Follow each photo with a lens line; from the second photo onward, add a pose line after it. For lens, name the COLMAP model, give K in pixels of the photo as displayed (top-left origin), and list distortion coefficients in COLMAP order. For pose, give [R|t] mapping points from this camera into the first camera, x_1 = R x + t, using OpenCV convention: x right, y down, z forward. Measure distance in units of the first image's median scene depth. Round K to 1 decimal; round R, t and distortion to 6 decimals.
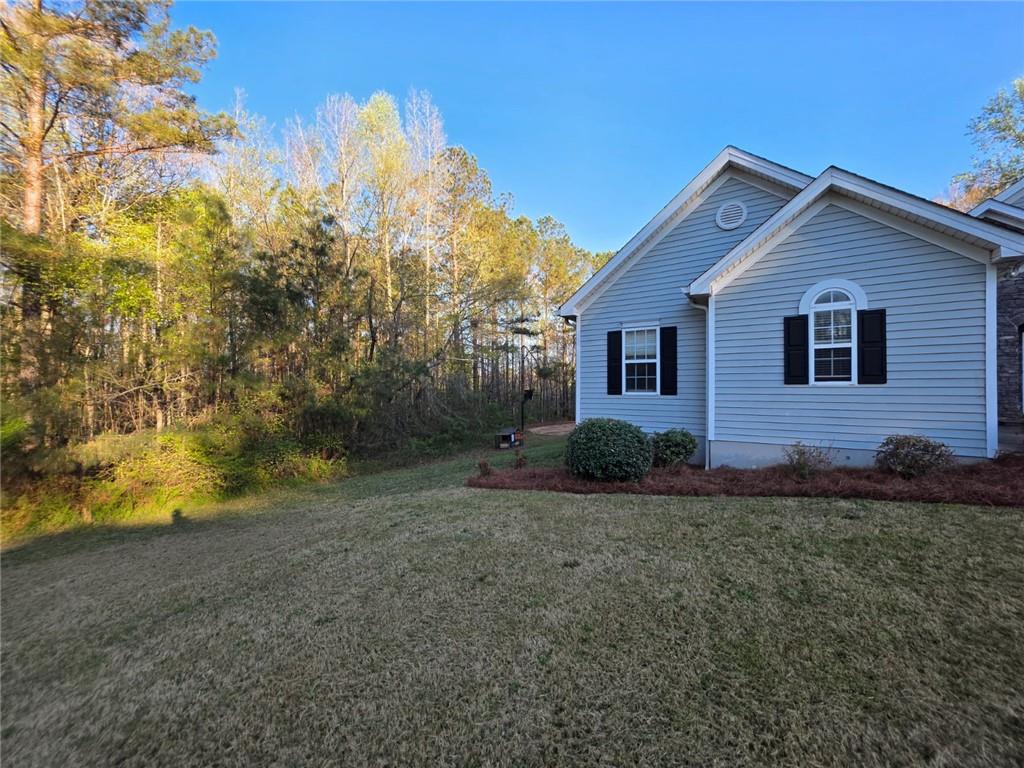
lens RADIAL K [[405.7, 0, 515.7], [0, 405.7, 383.7], [0, 0, 1]] dist [0.000652, 0.000129]
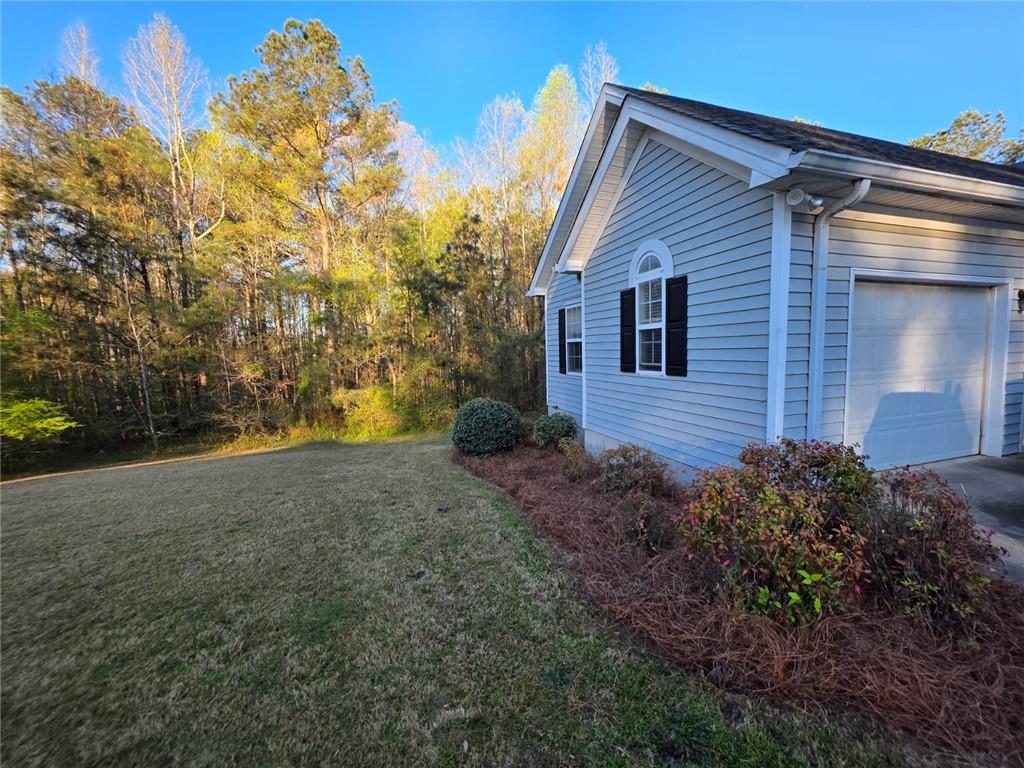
lens RADIAL K [[405.7, 0, 515.7], [0, 405.7, 383.7], [0, 0, 1]] dist [0.000652, 0.000129]
pose [[0.788866, 0.031806, -0.613742, 0.945438], [0.032685, 0.995075, 0.093578, -0.056631], [0.613696, -0.093881, 0.783941, 0.177906]]
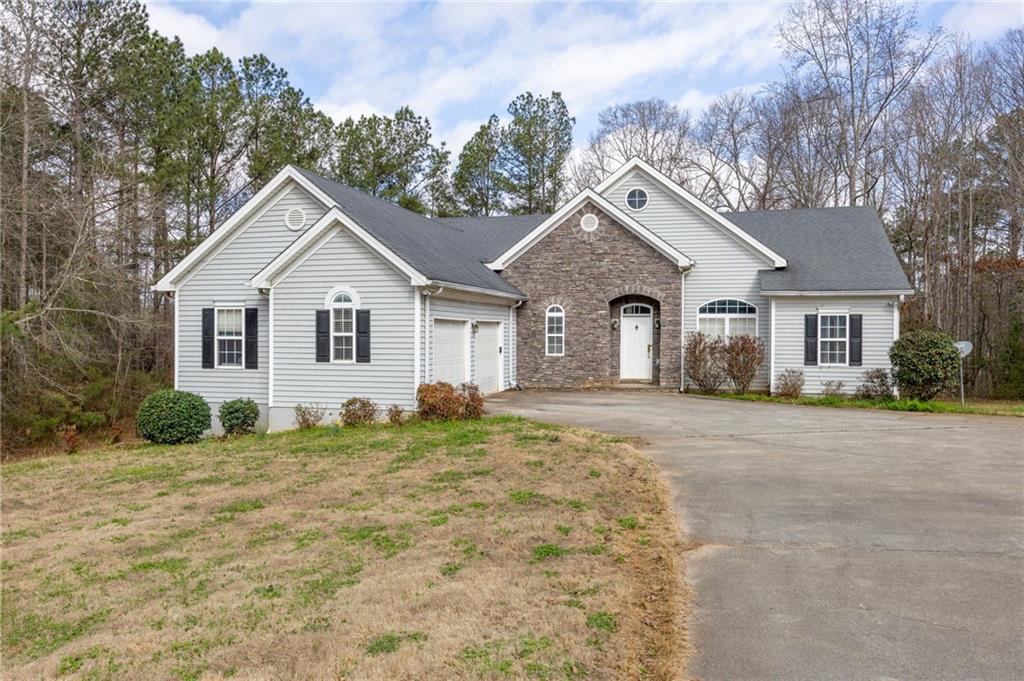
lens RADIAL K [[797.8, 0, 512.0], [0, 797.8, 340.5], [0, 0, 1]] dist [-0.003983, -0.000629]
pose [[0.950753, 0.000537, 0.309950, 0.435176], [-0.007224, 0.999765, 0.020426, -0.115786], [-0.309866, -0.021659, 0.950533, -1.525376]]
